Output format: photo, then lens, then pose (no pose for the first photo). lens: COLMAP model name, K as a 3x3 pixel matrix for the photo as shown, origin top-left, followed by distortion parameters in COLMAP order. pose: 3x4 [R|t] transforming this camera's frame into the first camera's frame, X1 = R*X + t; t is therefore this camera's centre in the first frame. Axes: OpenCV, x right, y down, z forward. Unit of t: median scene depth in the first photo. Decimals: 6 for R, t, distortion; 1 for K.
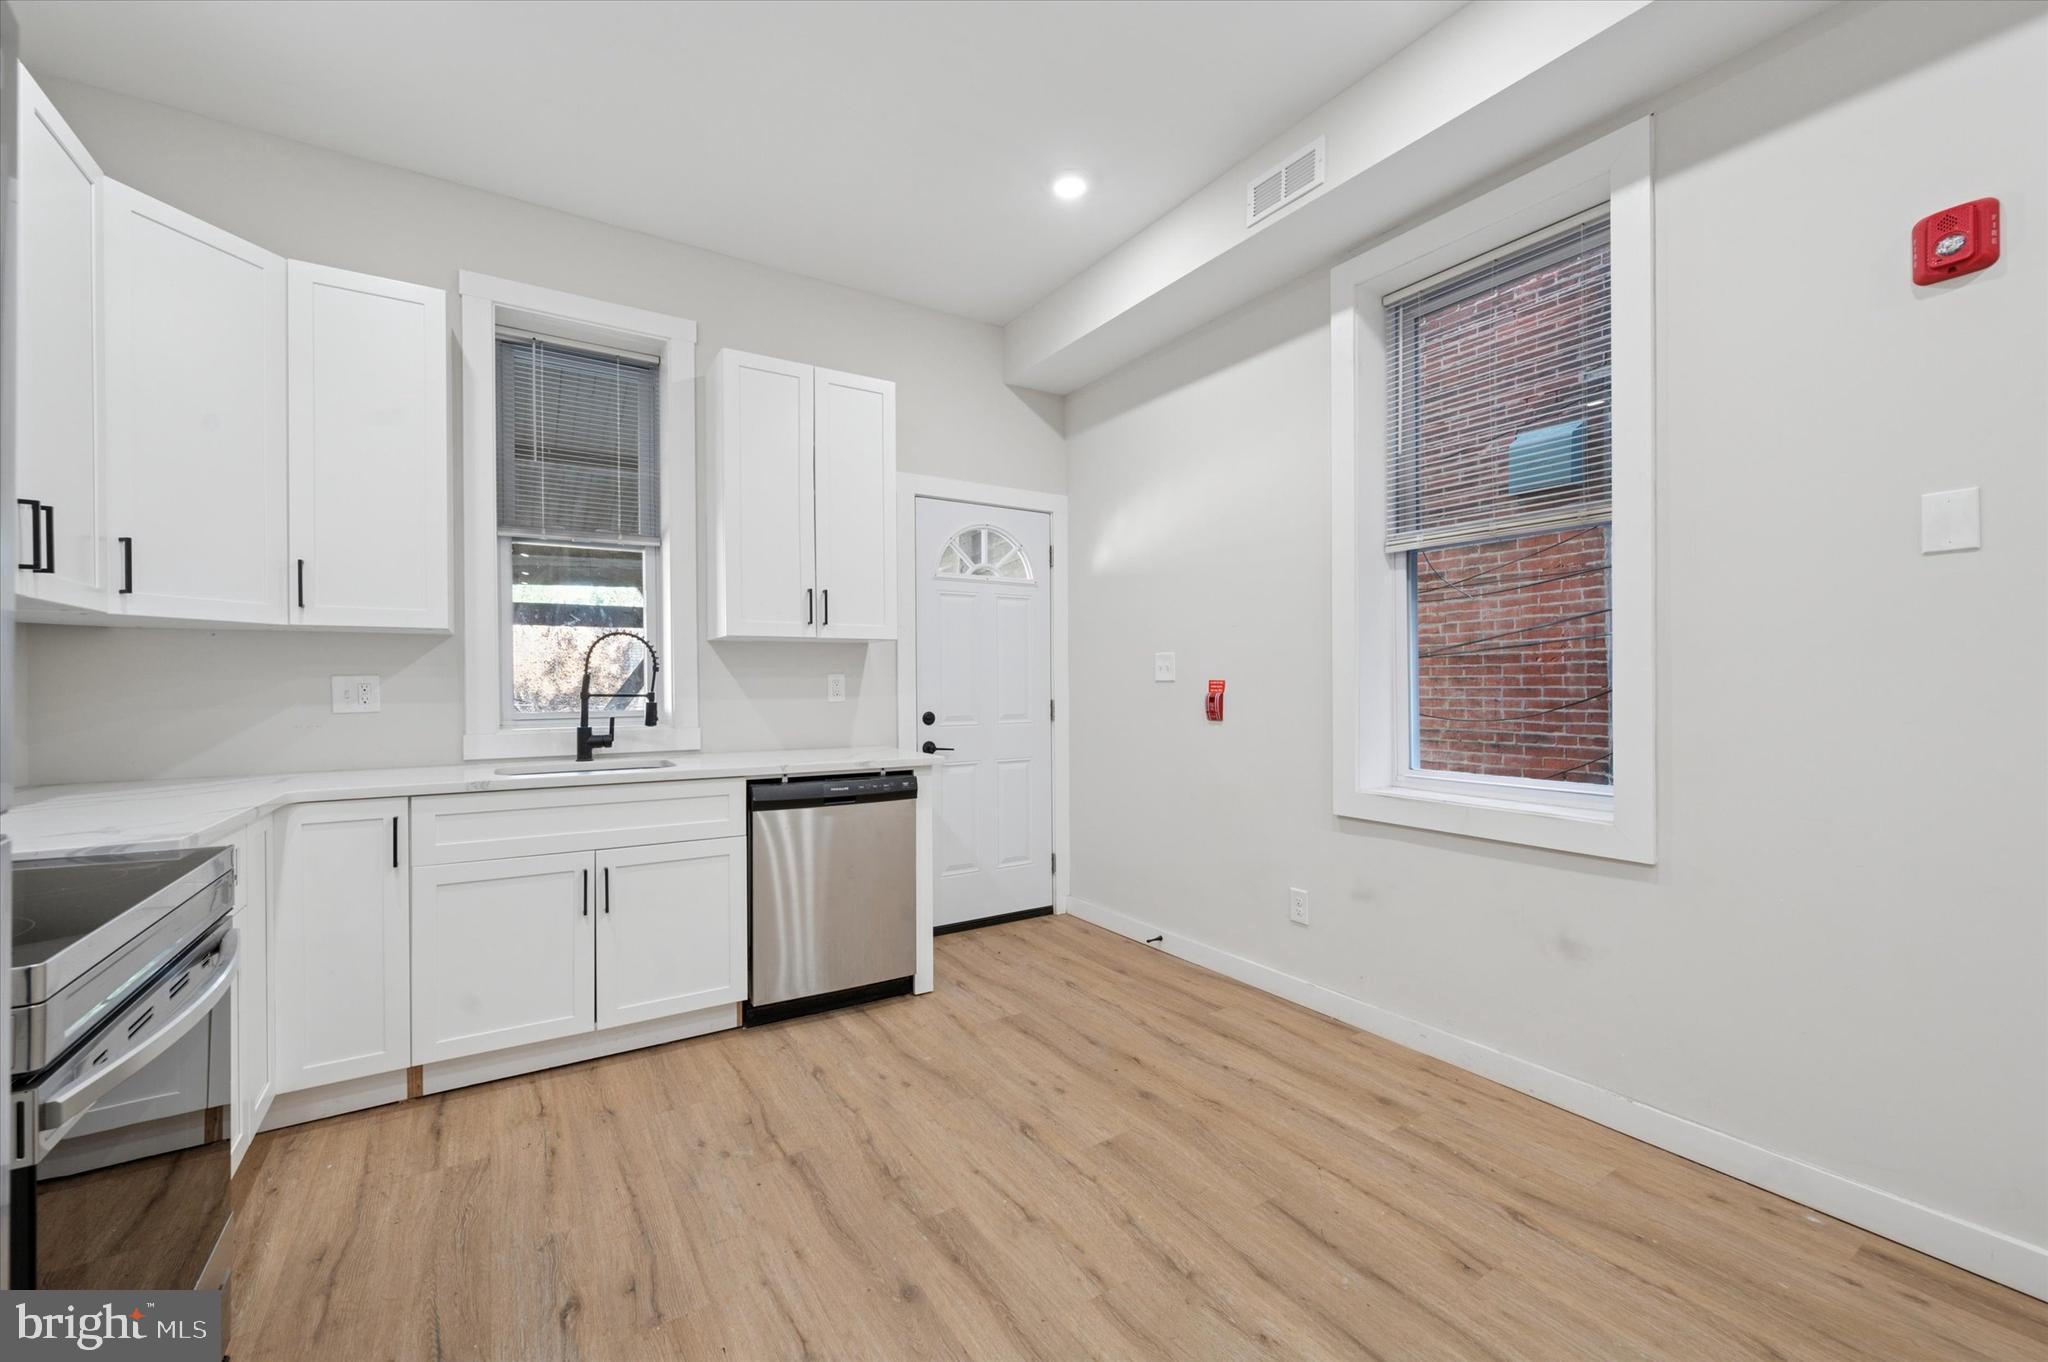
lens RADIAL K [[824.0, 0, 1025.2], [0, 824.0, 684.2], [0, 0, 1]] dist [0.000728, 0.000233]
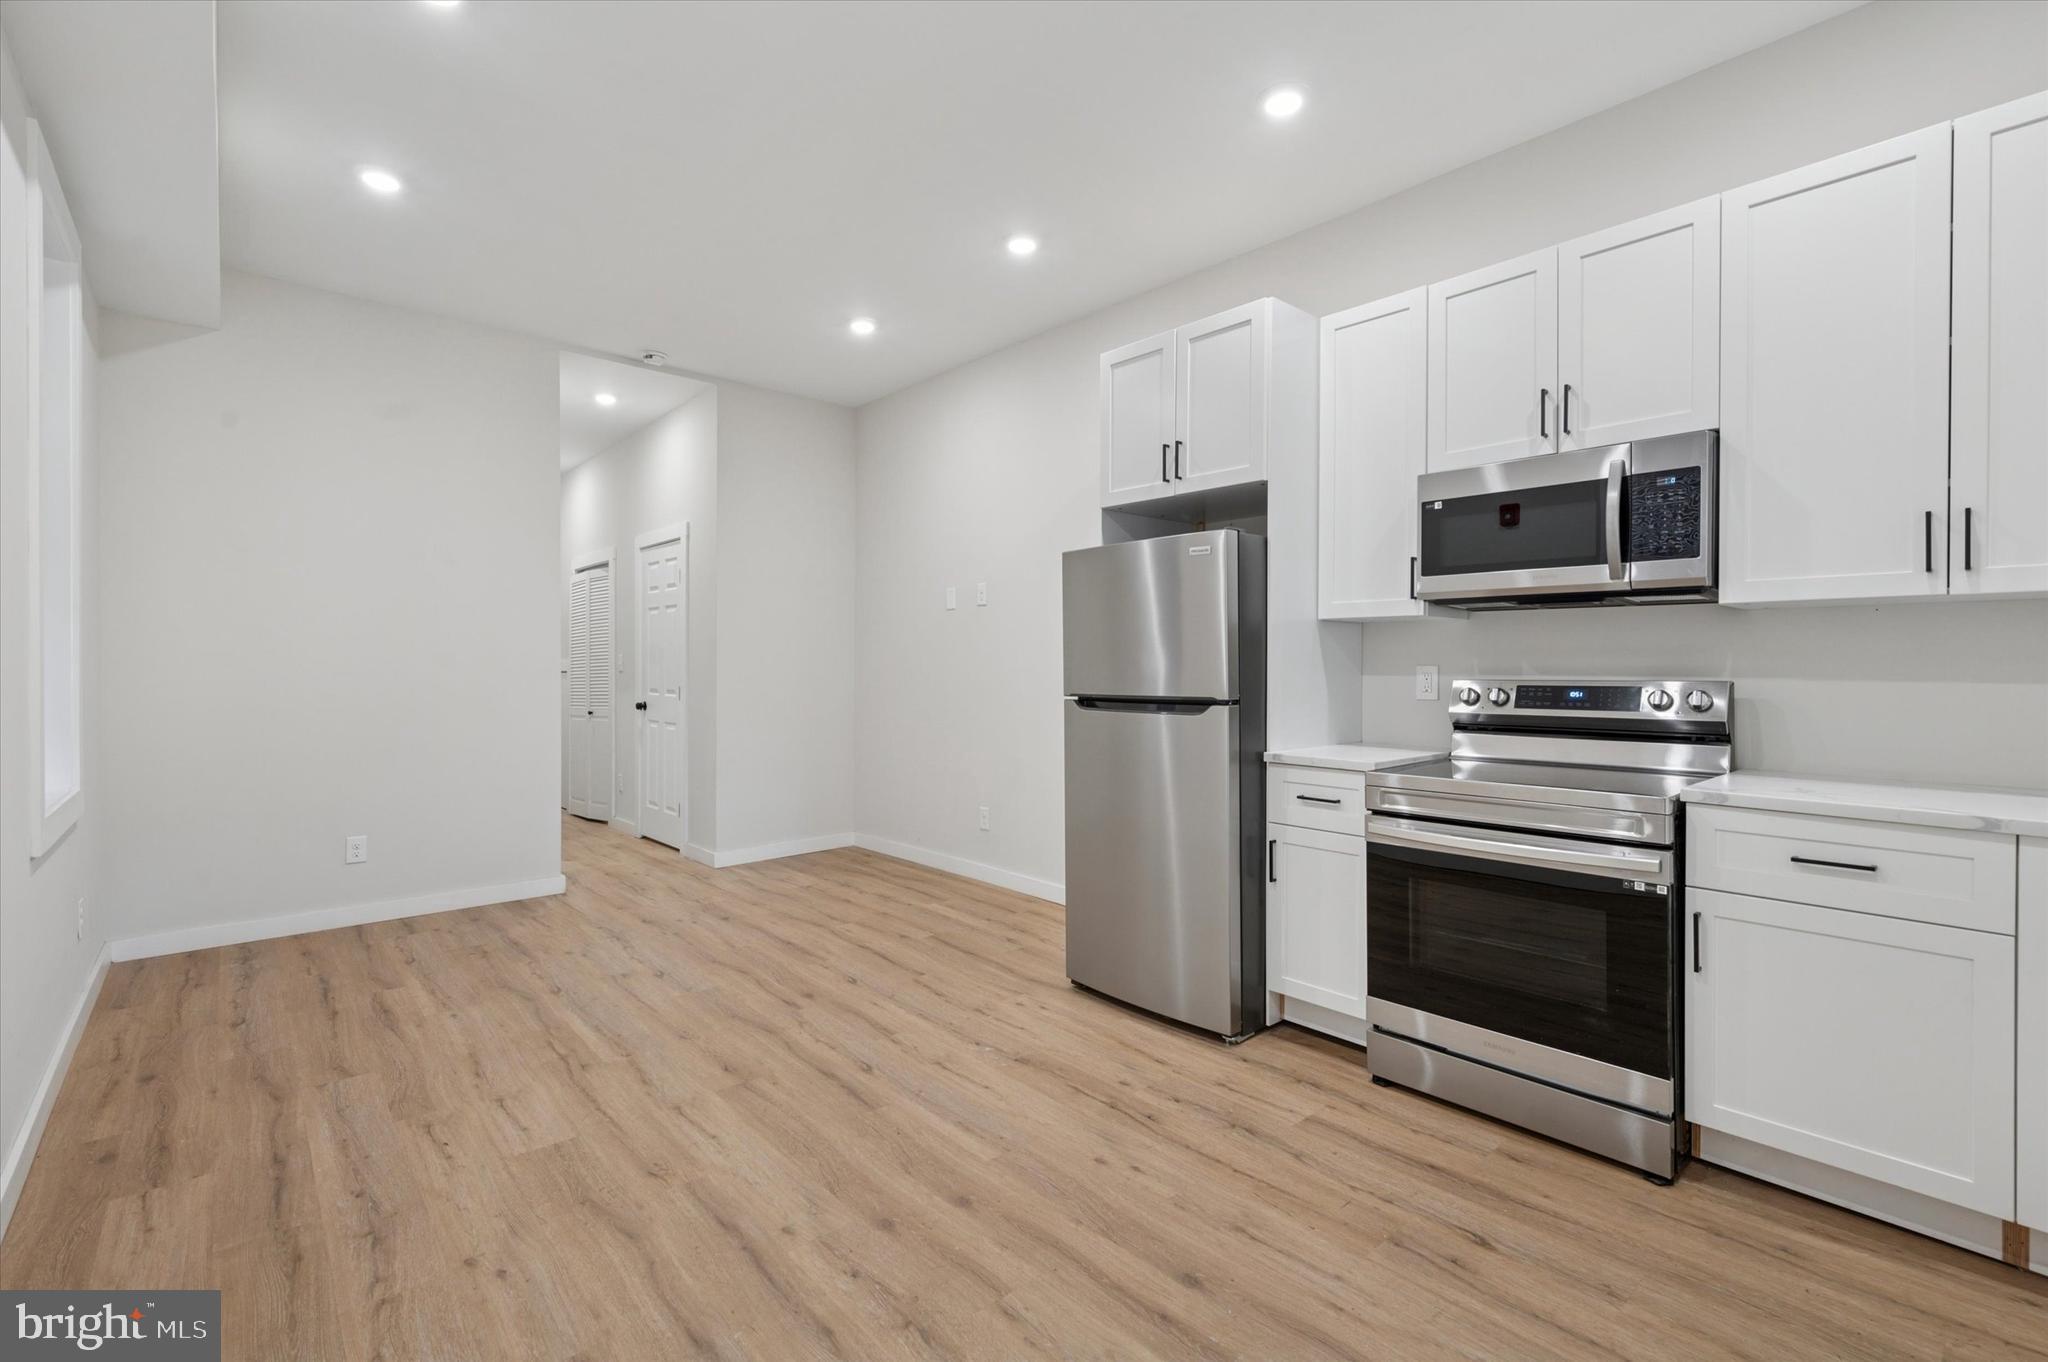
lens RADIAL K [[908.7, 0, 1028.2], [0, 908.7, 672.9], [0, 0, 1]] dist [0.001063, 0.000209]
pose [[-0.989339, 0.007937, -0.145415, 0.124569], [0.006500, 0.999925, 0.010352, -0.011314], [0.145486, 0.009297, -0.989317, 1.205988]]
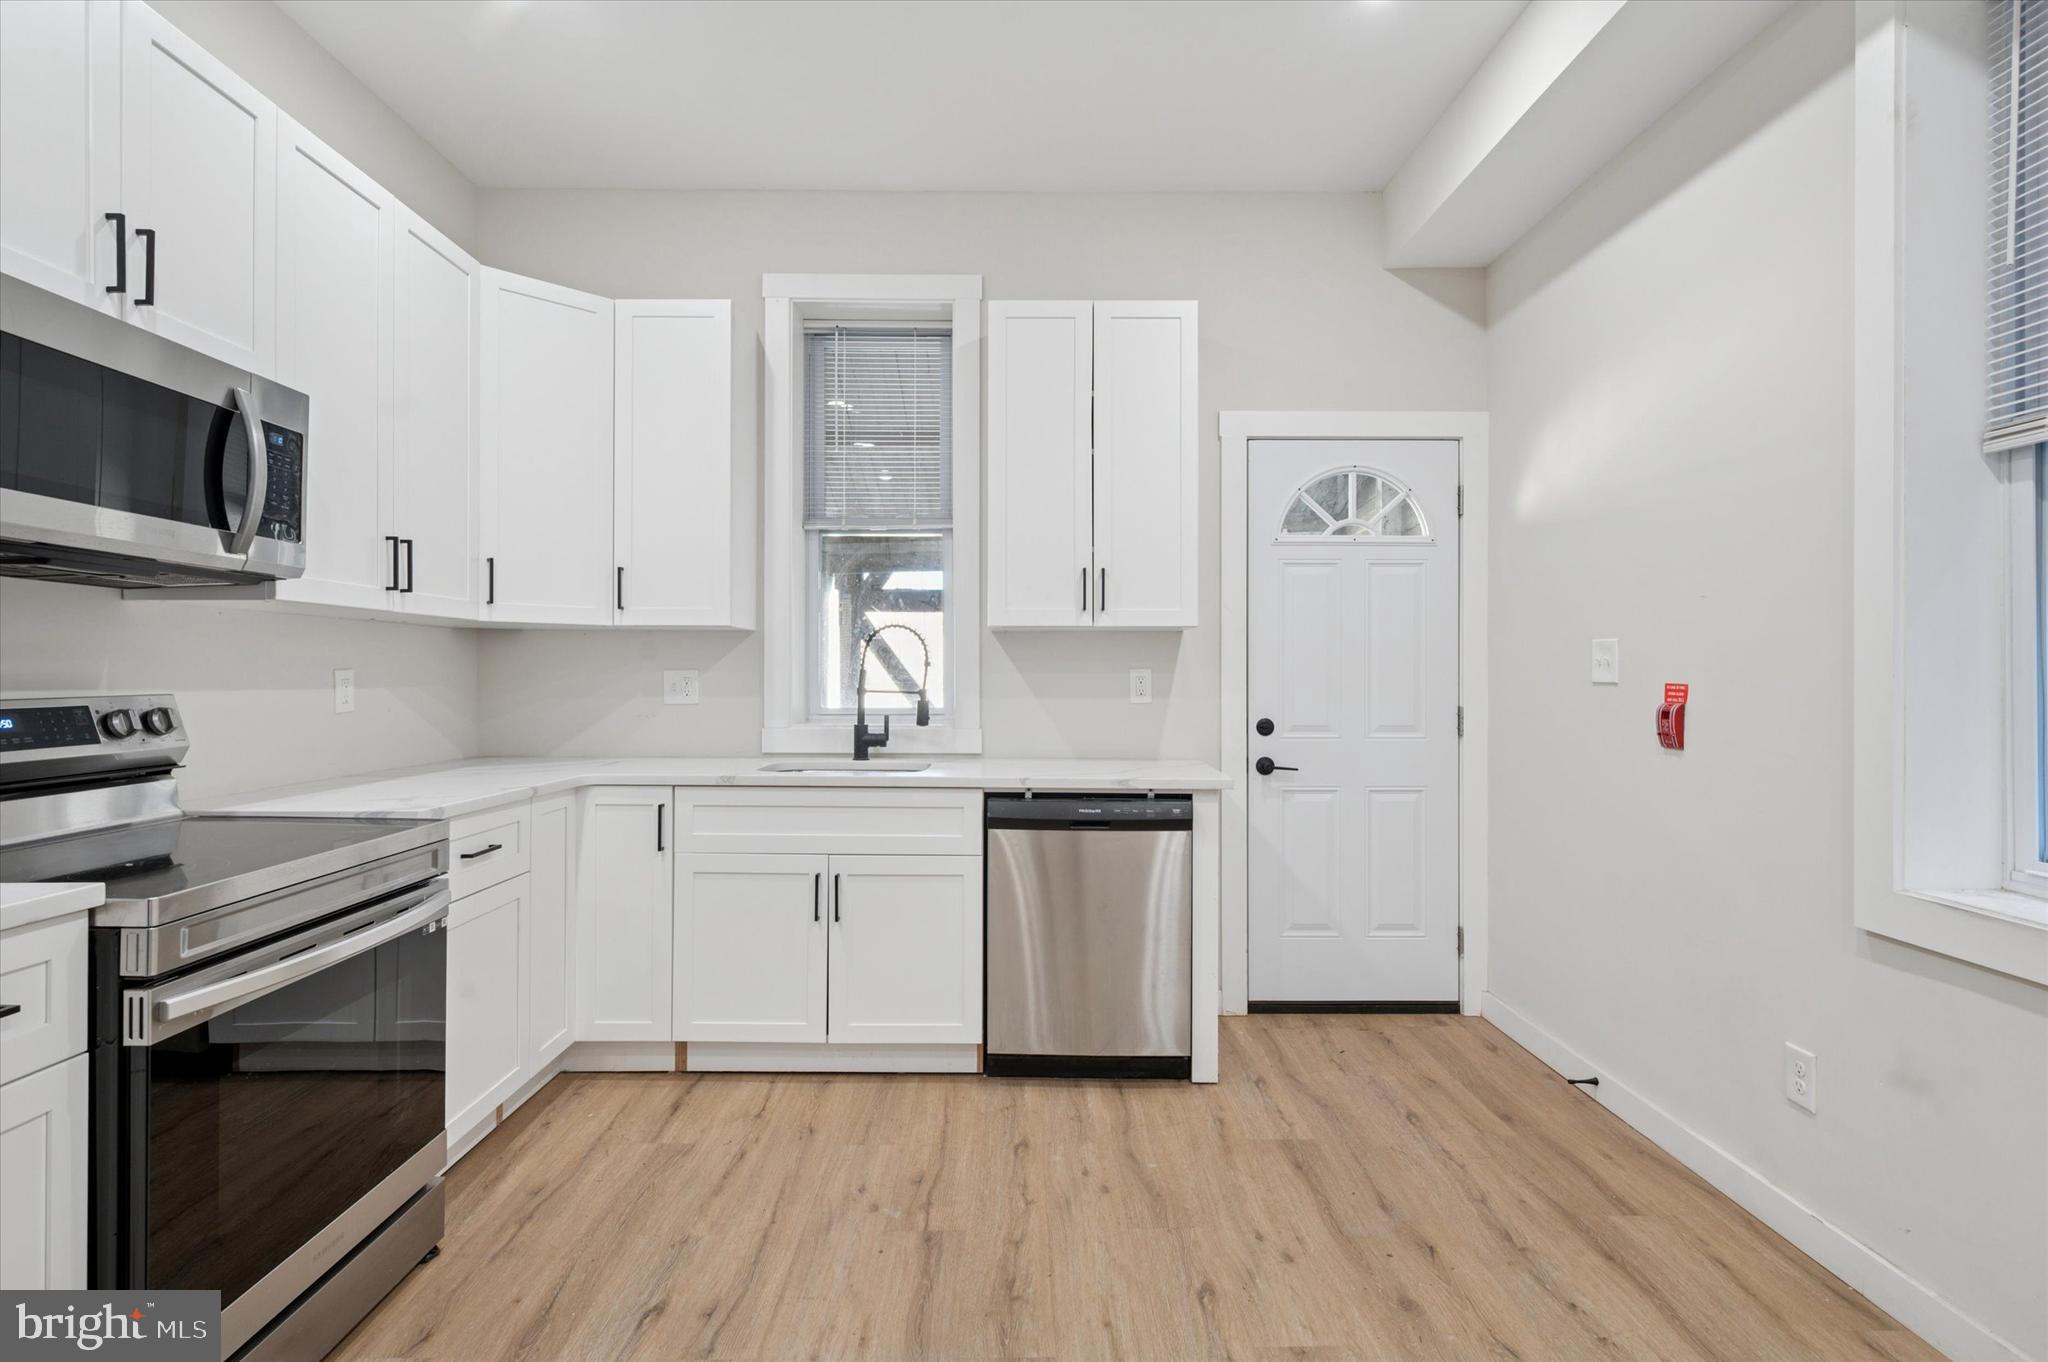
lens RADIAL K [[1020.6, 0, 1025.8], [0, 1020.6, 667.3], [0, 0, 1]] dist [0.001333, 0.000642]
pose [[0.844956, 0.005657, -0.534806, 0.277744], [-0.008392, 0.999961, -0.002682, -0.013392], [0.534770, 0.006755, 0.844971, 0.108415]]
